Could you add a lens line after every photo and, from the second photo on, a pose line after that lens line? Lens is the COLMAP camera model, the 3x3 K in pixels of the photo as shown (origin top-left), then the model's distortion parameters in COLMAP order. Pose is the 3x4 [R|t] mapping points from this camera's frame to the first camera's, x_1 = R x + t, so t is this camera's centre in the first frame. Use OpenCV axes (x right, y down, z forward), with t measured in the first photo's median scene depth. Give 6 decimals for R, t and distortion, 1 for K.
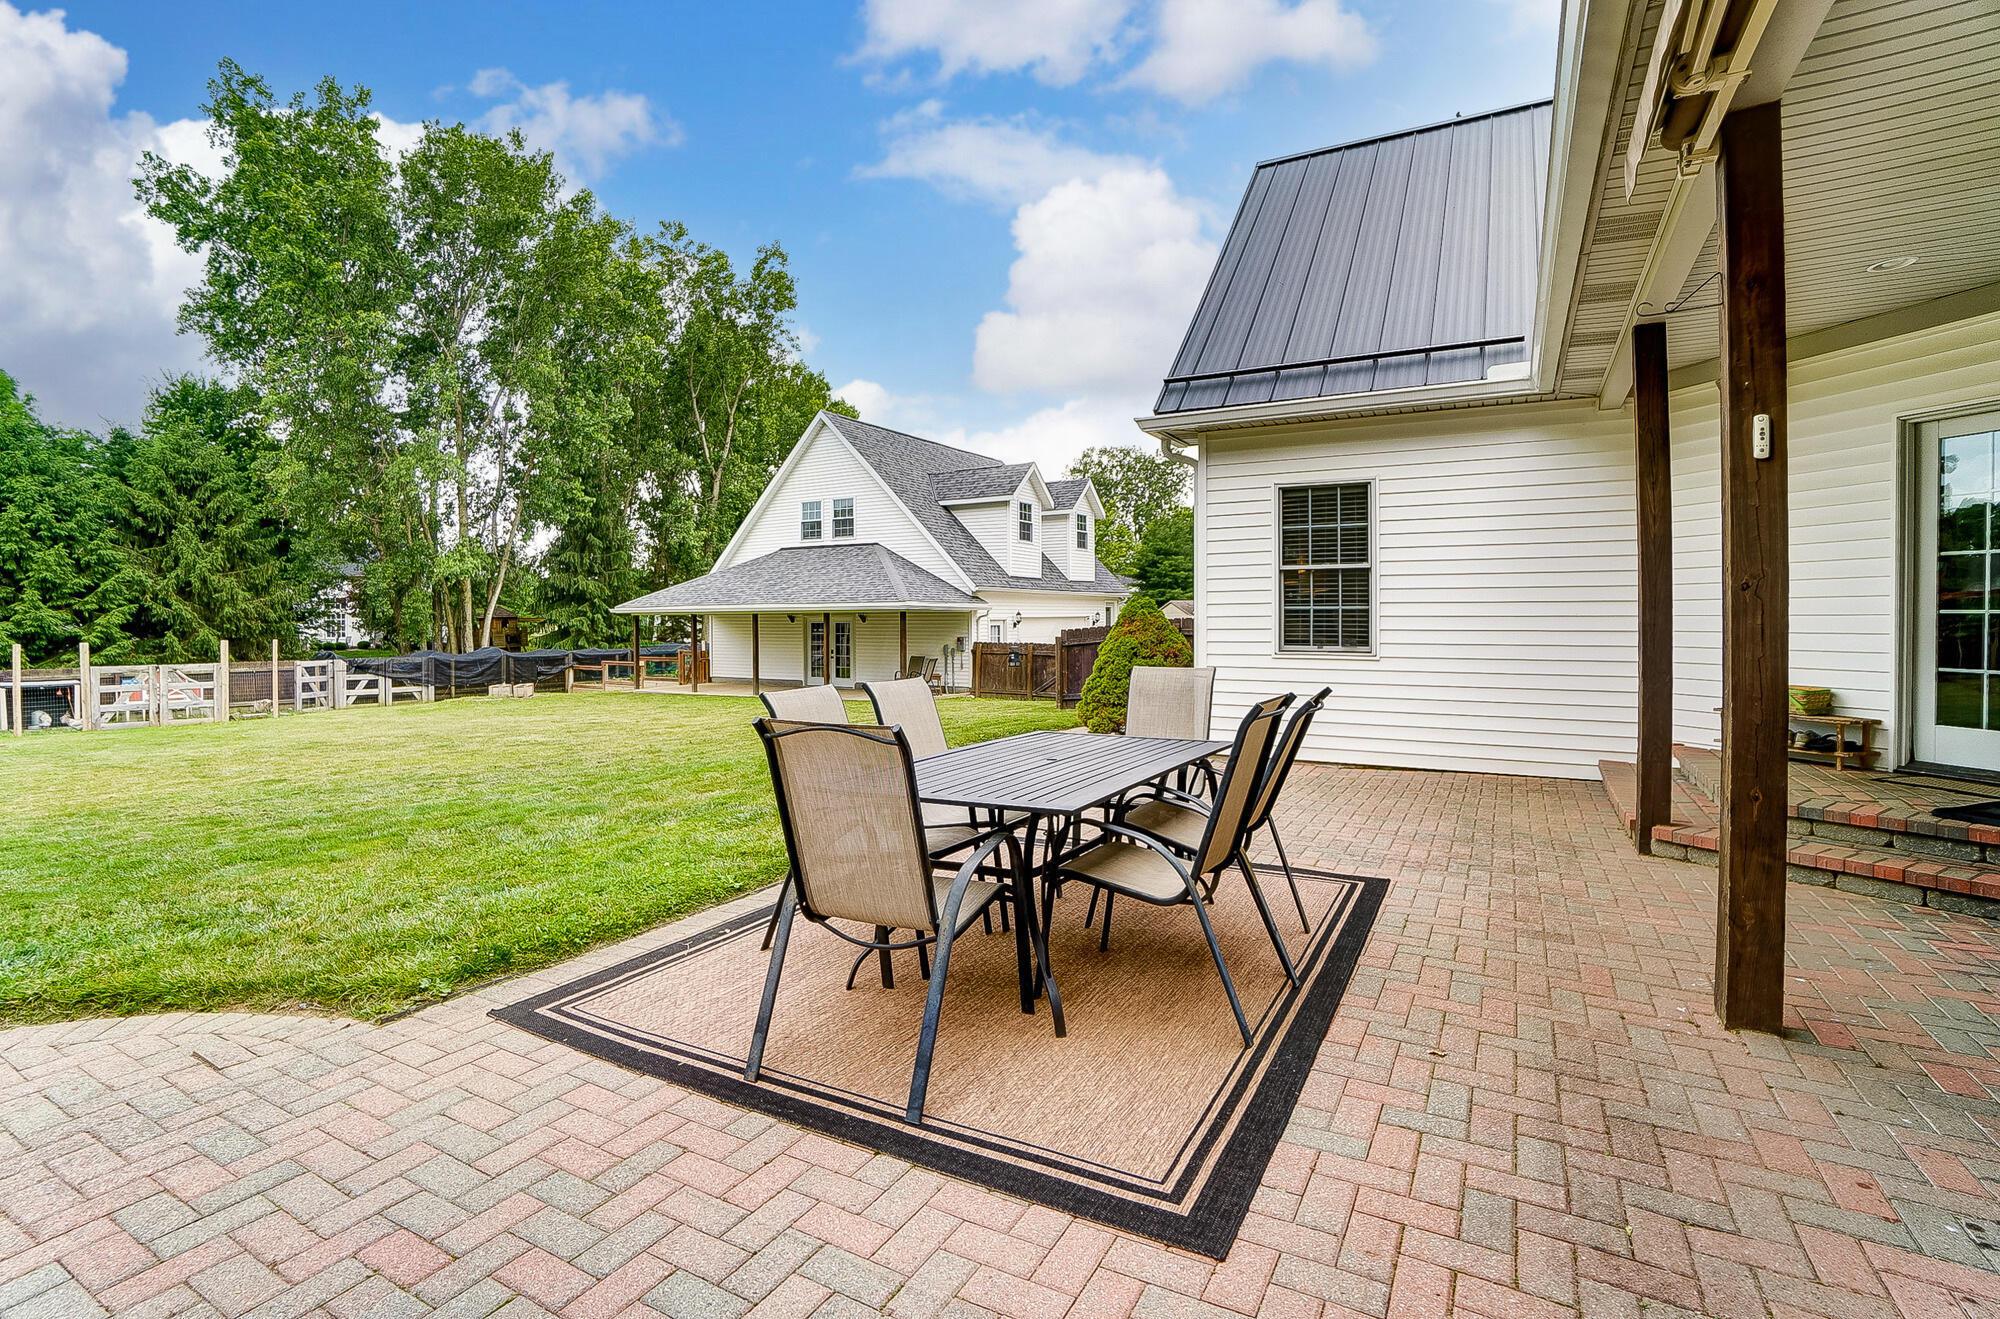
lens RADIAL K [[912.2, 0, 1003.2], [0, 912.2, 620.5], [0, 0, 1]] dist [-0.048301, 0.011935]
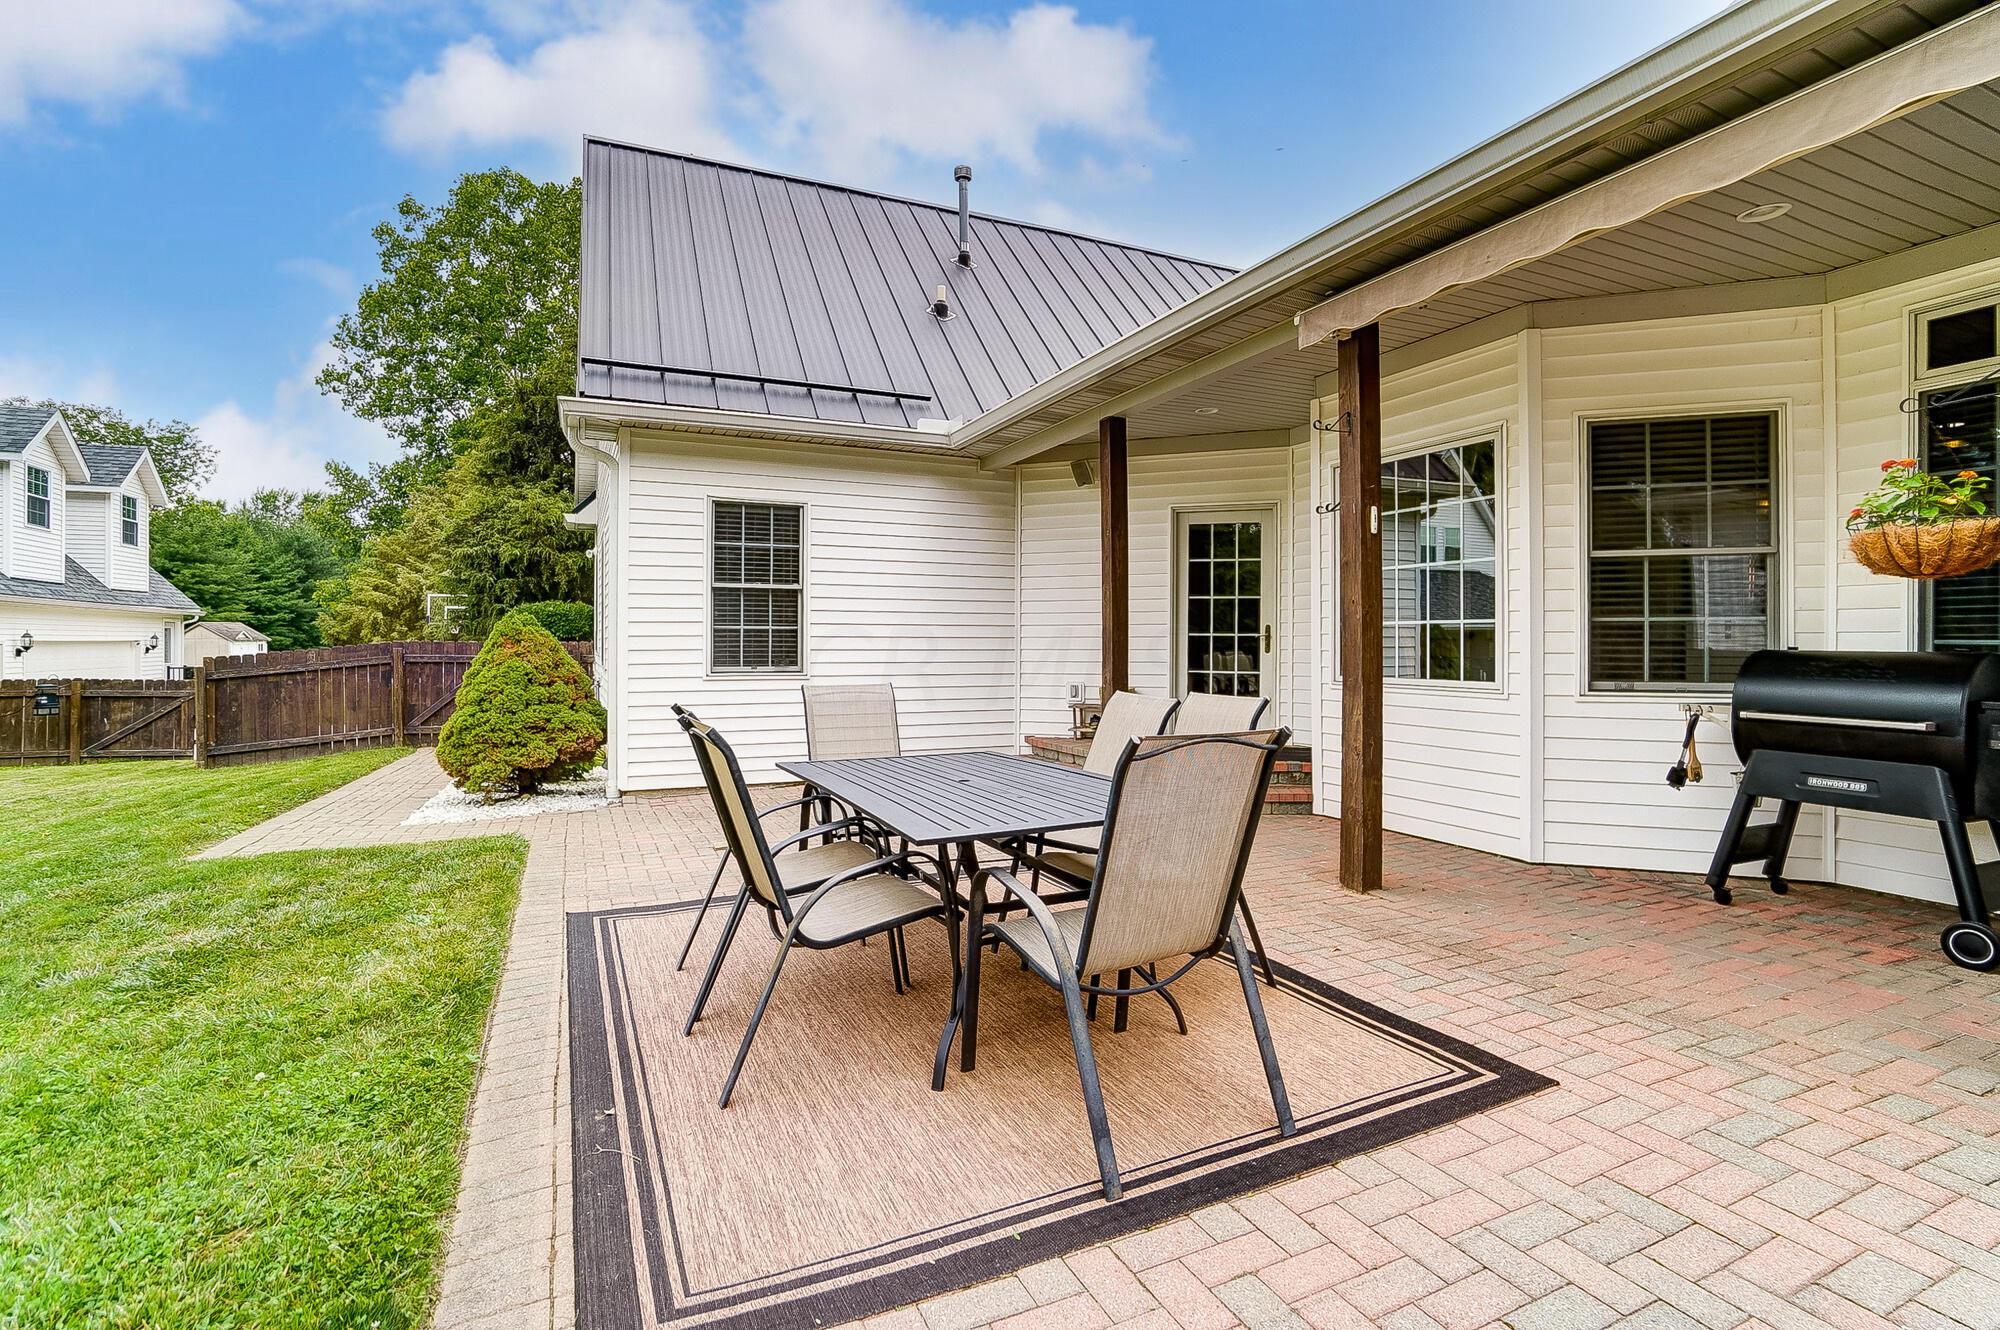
lens RADIAL K [[934.2, 0, 1001.6], [0, 934.2, 653.2], [0, 0, 1]] dist [-0.037592, 0.000559]
pose [[0.593876, -0.004812, 0.804542, -0.328764], [0.001131, 0.999986, 0.005146, 0.009595], [-0.804555, -0.002146, 0.593874, 0.199582]]
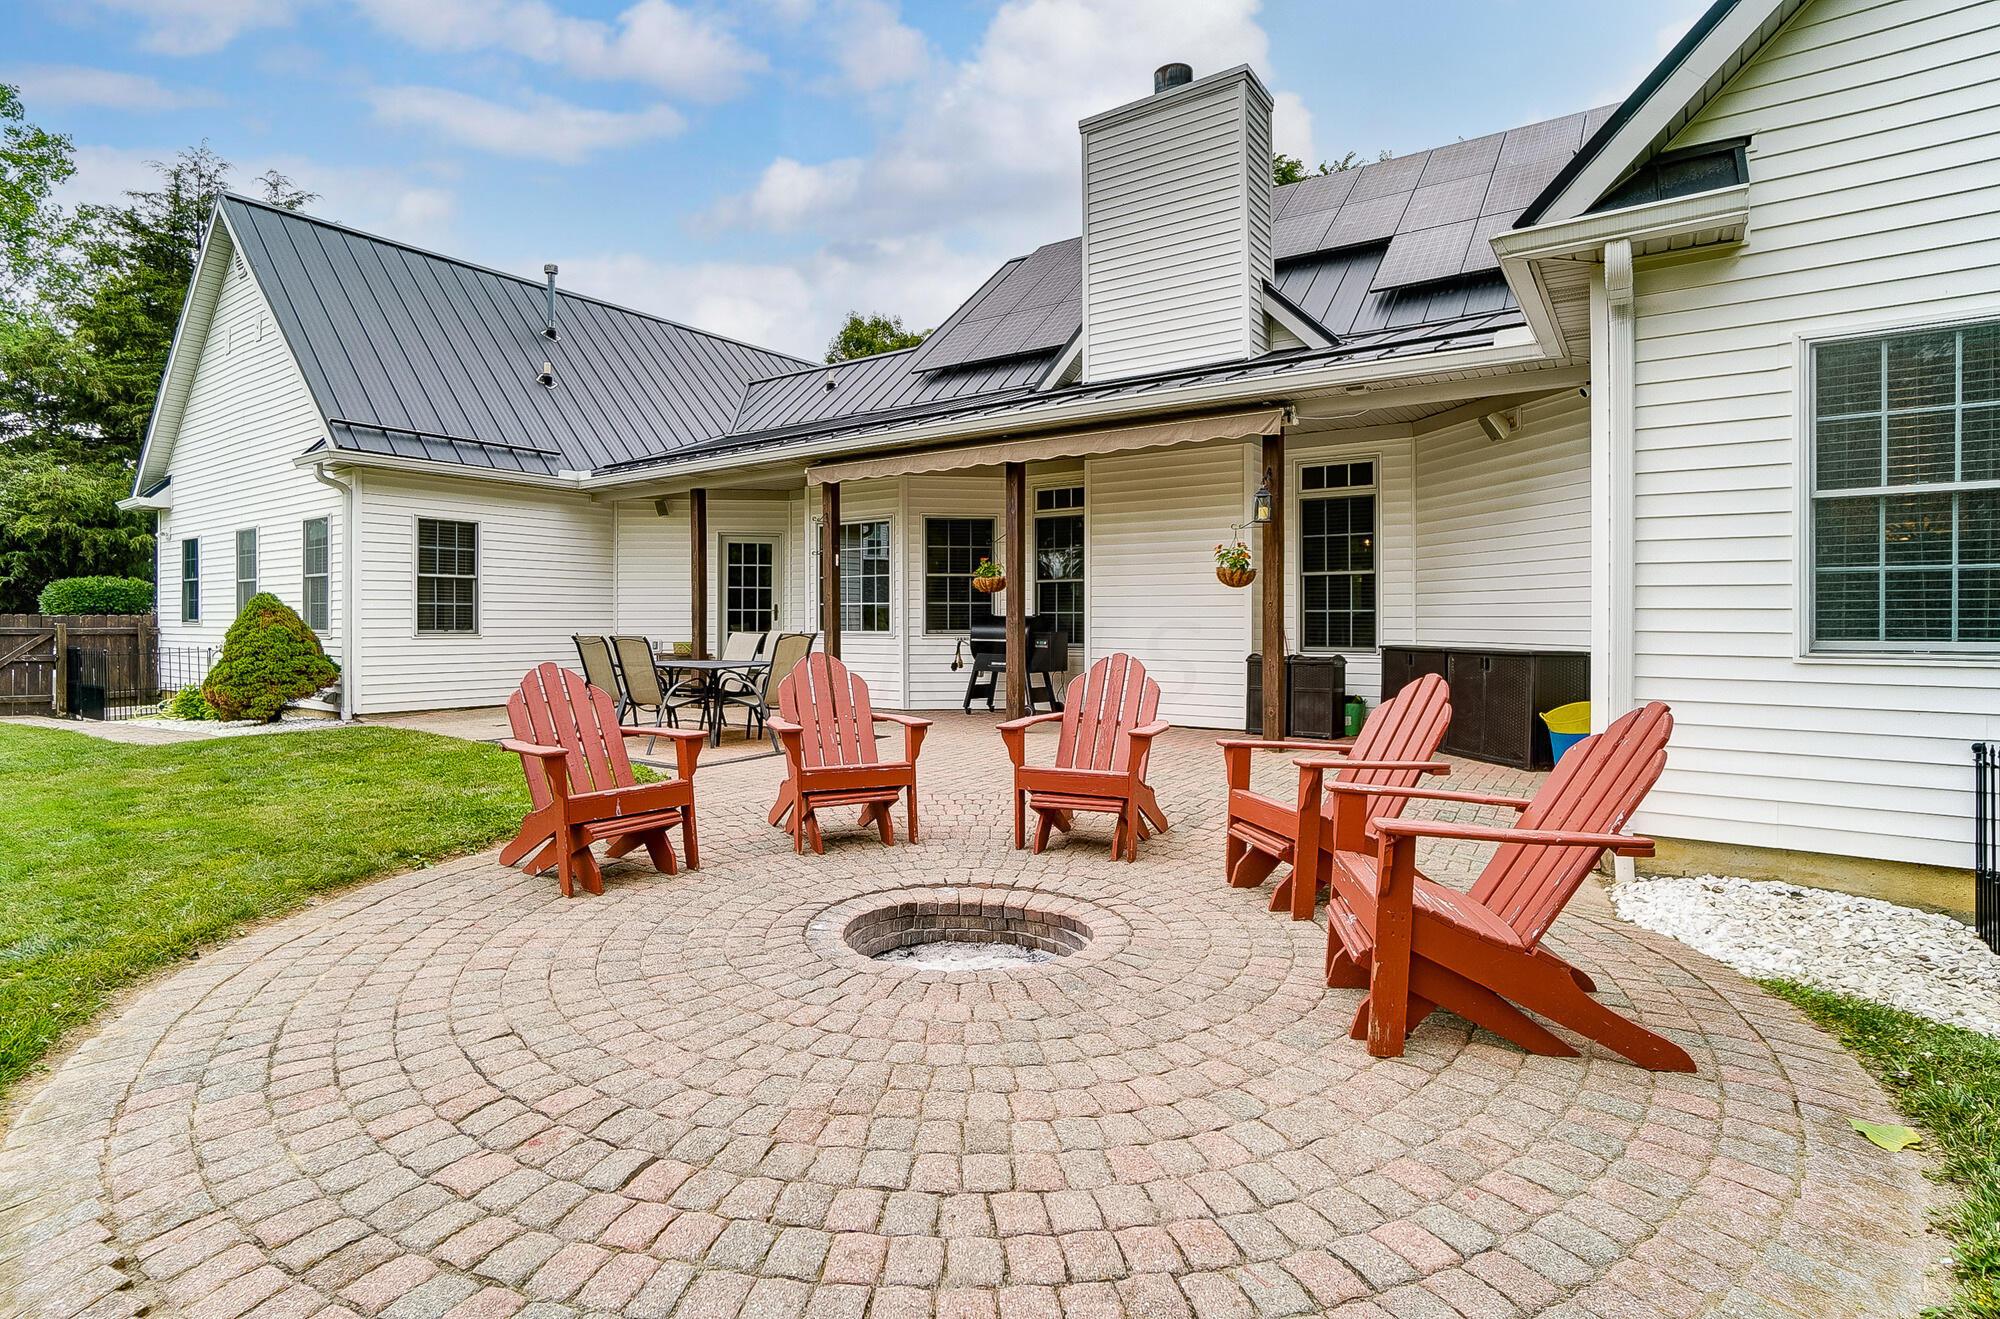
lens RADIAL K [[982.9, 0, 1009.0], [0, 982.9, 631.2], [0, 0, 1]] dist [-0.016956, 0.000080]
pose [[0.077242, -0.005741, 0.996996, -1.252086], [0.006223, 0.999967, 0.005276, 0.029708], [-0.996993, 0.005796, 0.077275, -0.032899]]
